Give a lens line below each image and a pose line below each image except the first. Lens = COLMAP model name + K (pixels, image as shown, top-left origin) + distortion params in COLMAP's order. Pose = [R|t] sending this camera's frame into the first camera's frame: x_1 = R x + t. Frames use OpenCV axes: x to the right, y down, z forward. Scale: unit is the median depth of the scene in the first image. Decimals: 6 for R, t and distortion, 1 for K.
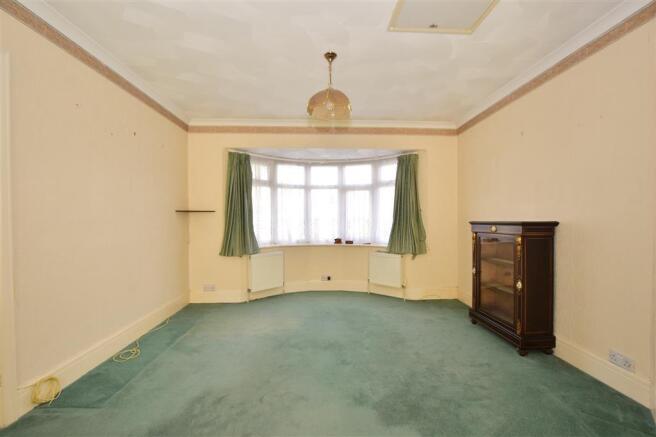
lens RADIAL K [[292.6, 0, 329.5], [0, 292.6, 219.0], [0, 0, 1]] dist [-0.032075, 0.000466]
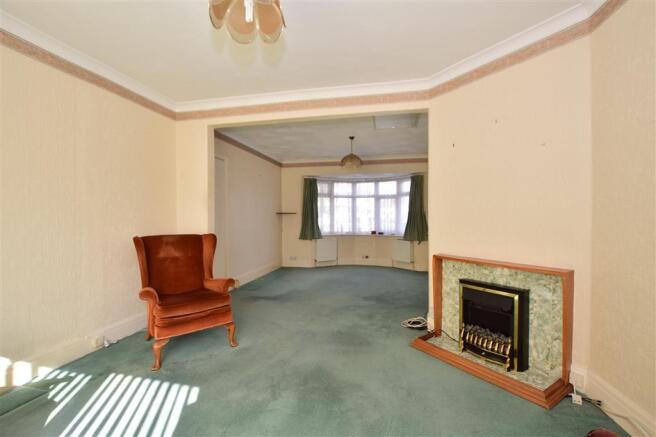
lens RADIAL K [[292.6, 0, 329.5], [0, 292.6, 219.0], [0, 0, 1]] dist [-0.032075, 0.000466]
pose [[0.969014, 0.003770, -0.246977, 0.192880], [-0.002376, 0.999980, 0.005941, -0.002908], [0.246994, -0.005170, 0.969003, -0.543381]]
